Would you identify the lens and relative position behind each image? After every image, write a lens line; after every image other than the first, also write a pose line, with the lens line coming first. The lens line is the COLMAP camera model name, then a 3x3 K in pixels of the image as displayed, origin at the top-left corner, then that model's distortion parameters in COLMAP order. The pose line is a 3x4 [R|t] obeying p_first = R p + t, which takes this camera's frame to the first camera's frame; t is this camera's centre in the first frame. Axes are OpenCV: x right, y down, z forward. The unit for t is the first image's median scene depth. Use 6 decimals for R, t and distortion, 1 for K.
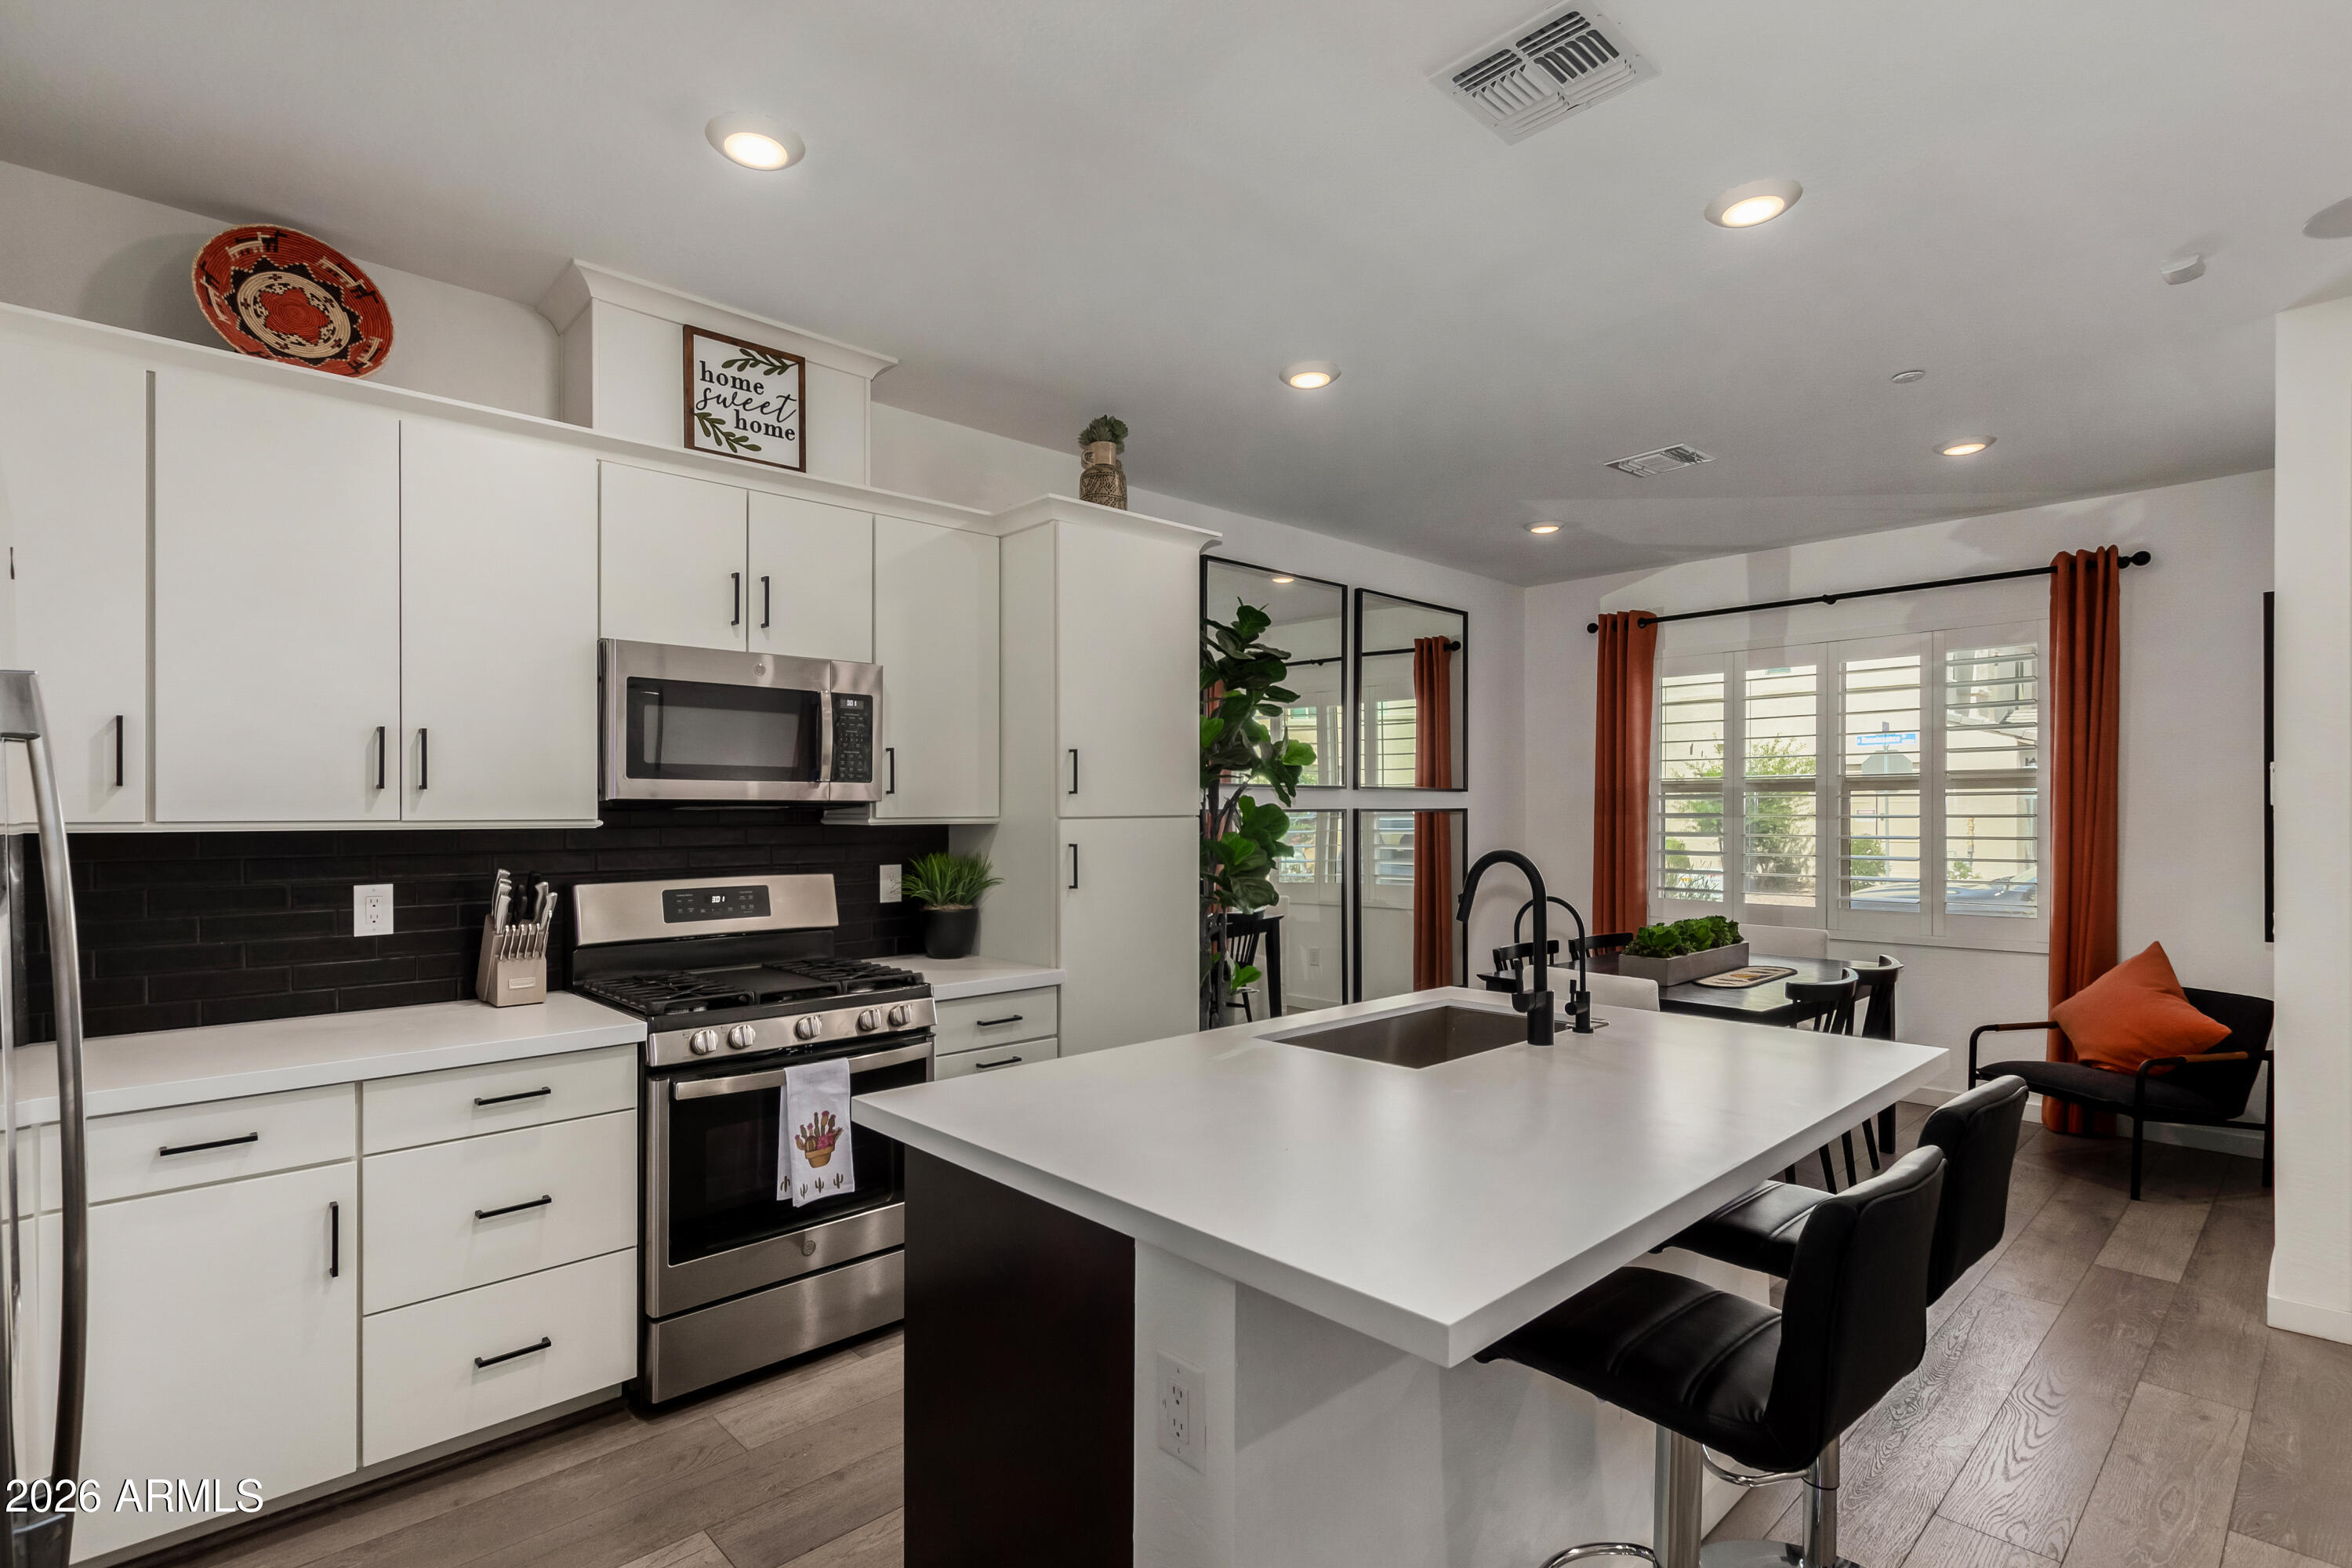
lens RADIAL K [[1101.5, 0, 1172.0], [0, 1101.5, 813.0], [0, 0, 1]] dist [0.003659, -0.000109]
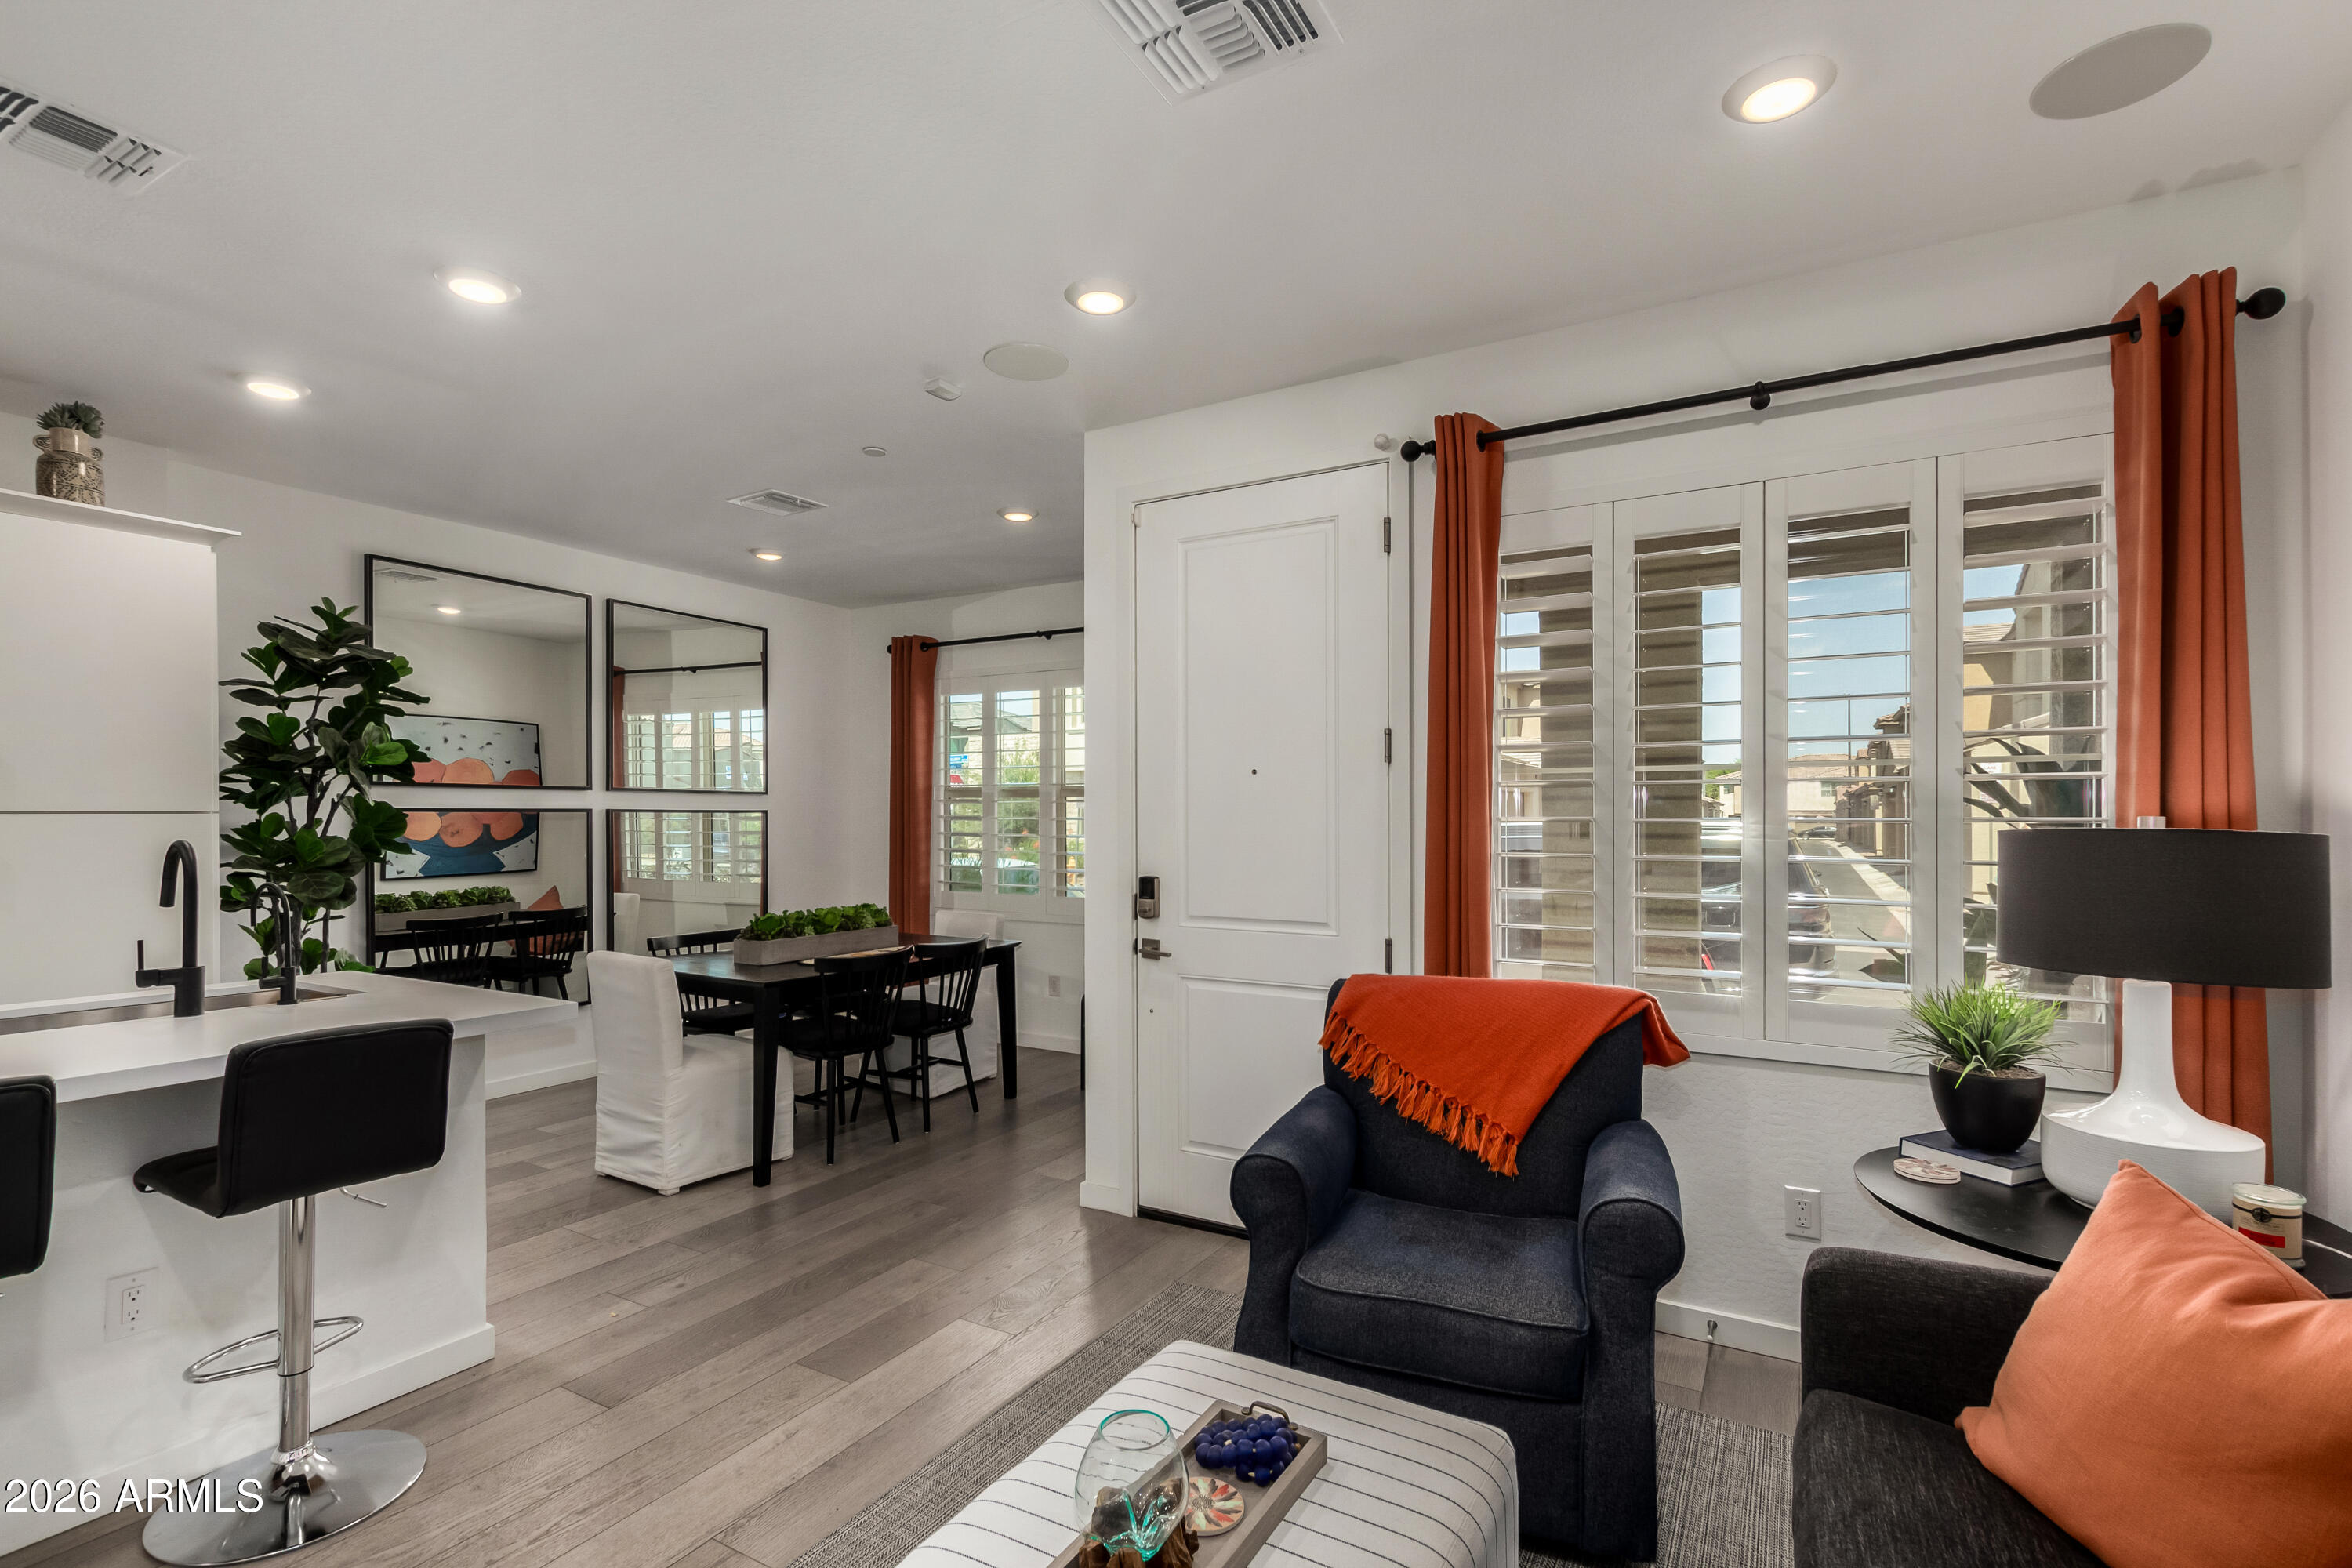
lens RADIAL K [[1057.7, 0, 1157.3], [0, 1057.7, 852.9], [0, 0, 1]] dist [0.001822, 0.000091]
pose [[0.953541, -0.005341, 0.301216, 0.515296], [-0.004861, 0.999440, 0.033113, 0.002491], [-0.301224, -0.033038, 0.952981, -0.174261]]
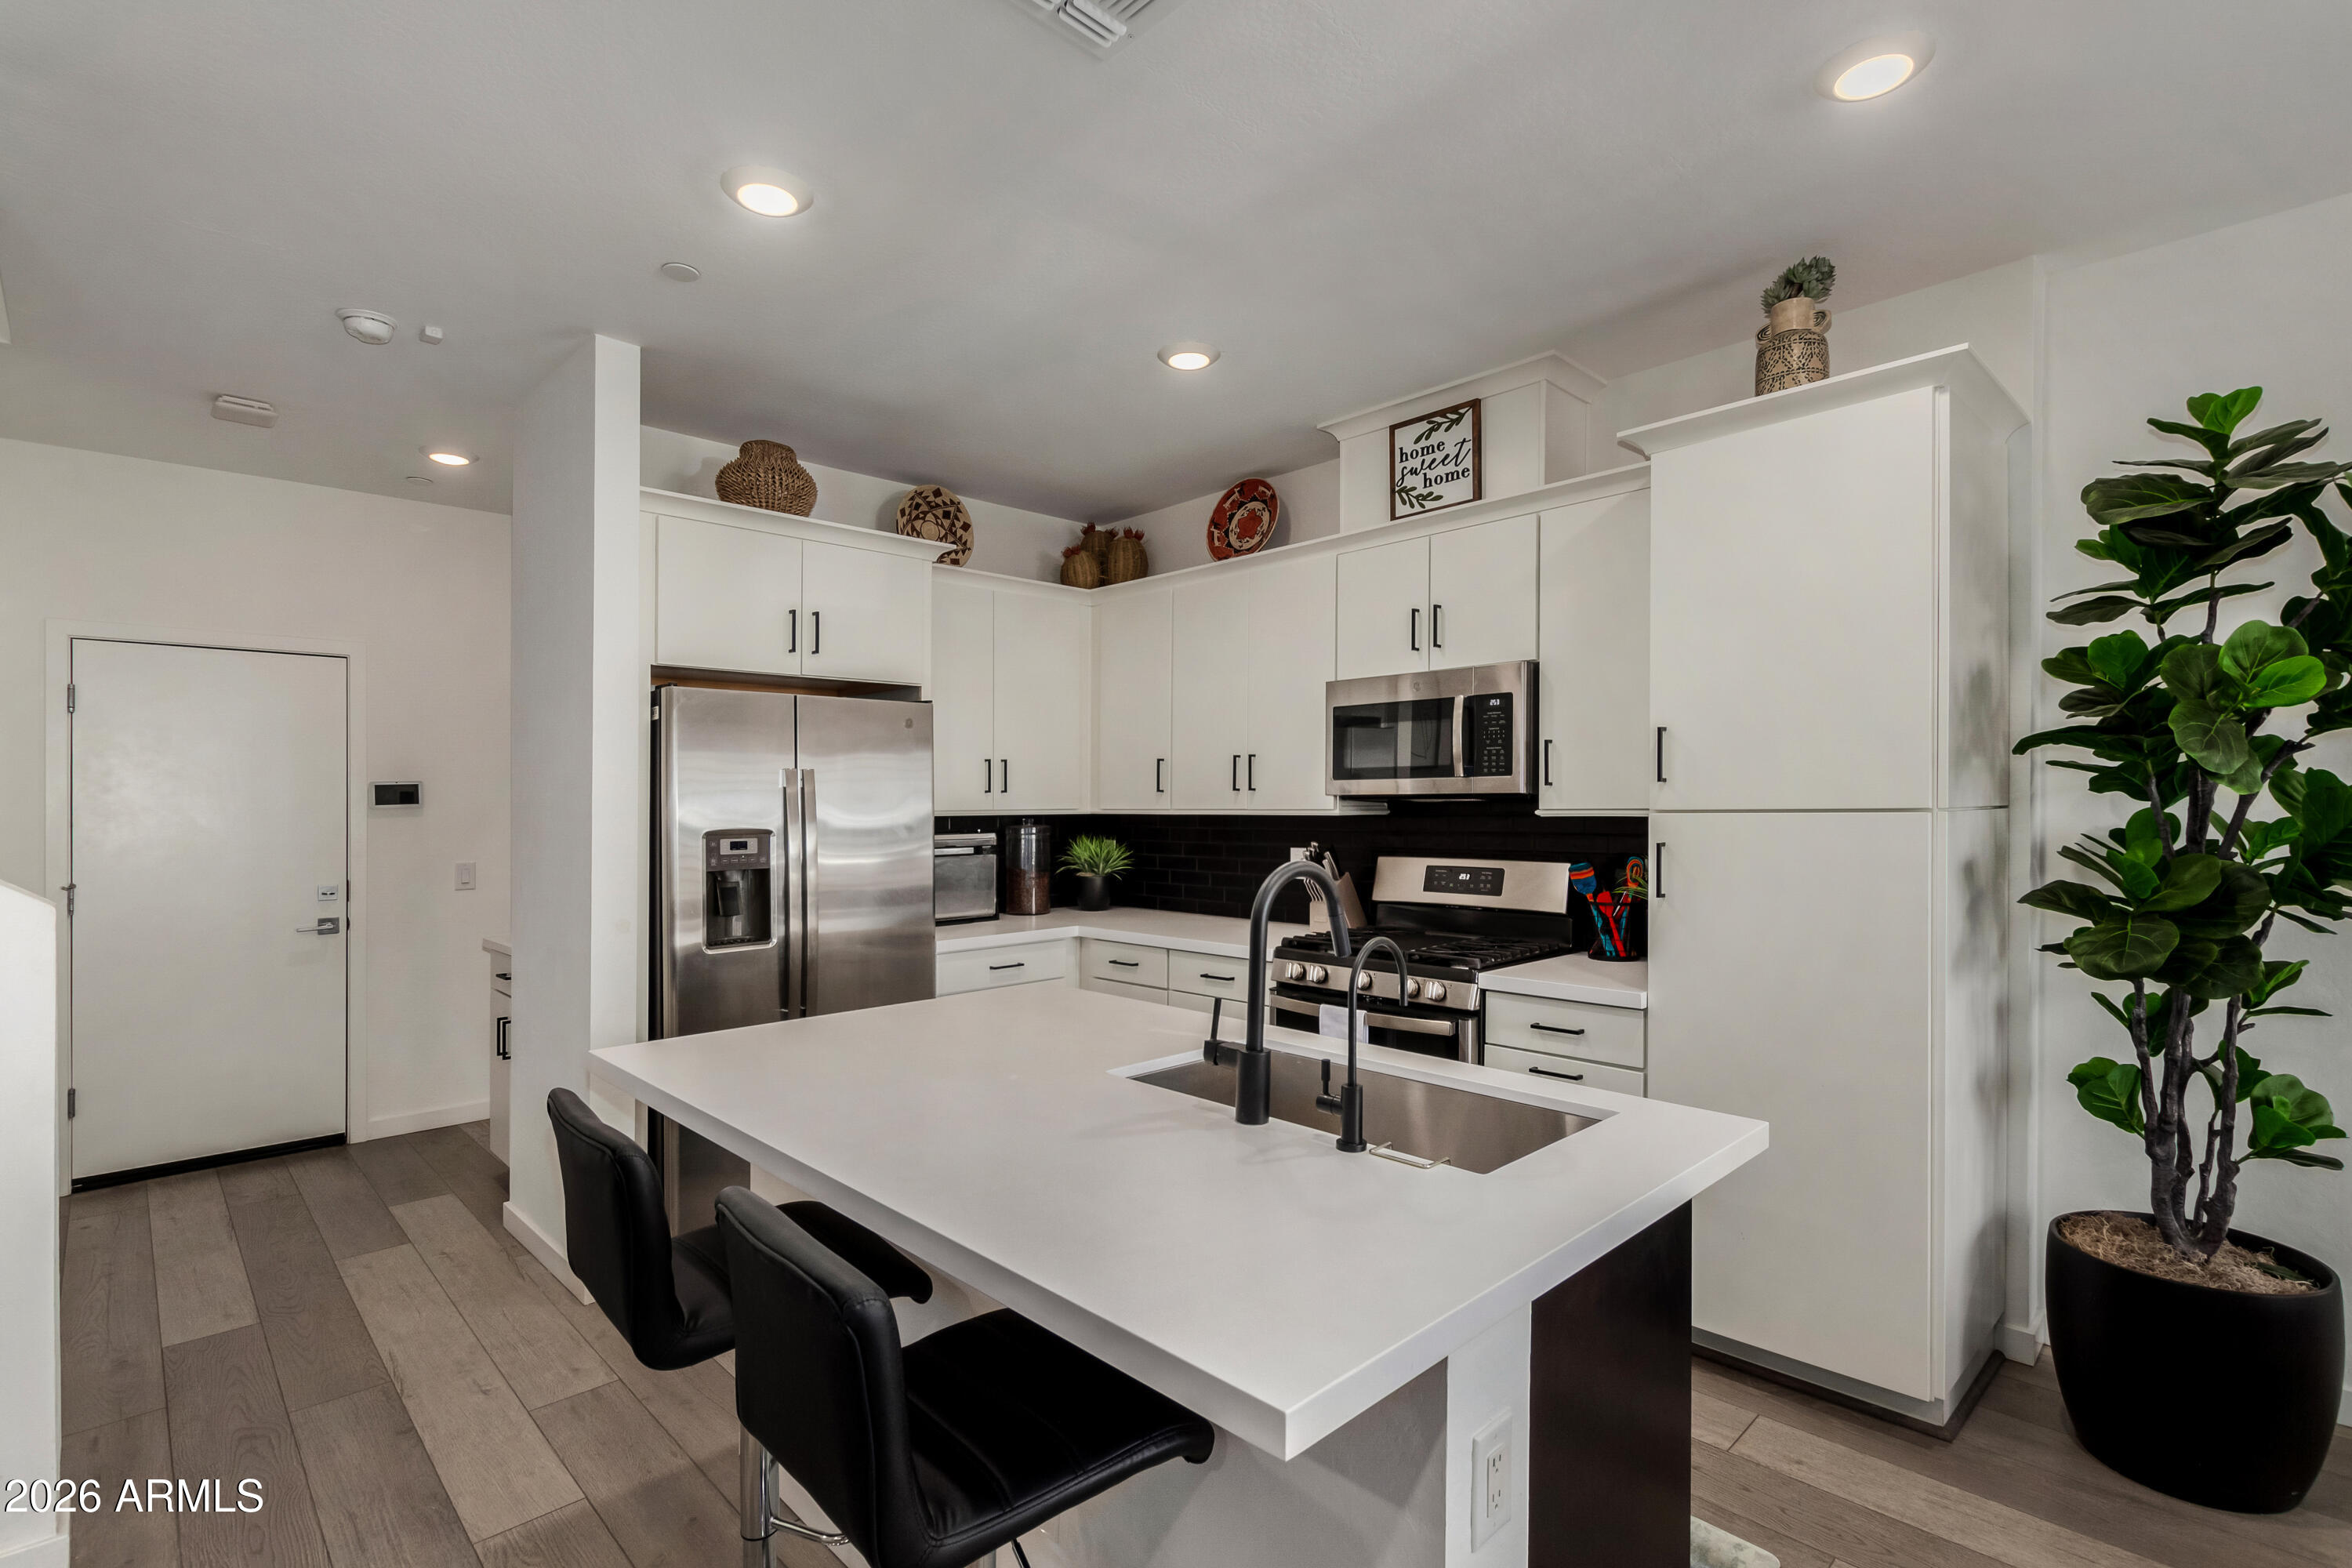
lens RADIAL K [[1095.3, 0, 1176.0], [0, 1095.3, 784.0], [0, 0, 1]] dist [-0.001411, -0.000549]
pose [[0.029271, -0.014810, -0.999462, 0.592708], [0.008163, 0.999860, -0.014577, -0.005501], [0.999538, -0.007732, 0.029388, 0.510099]]
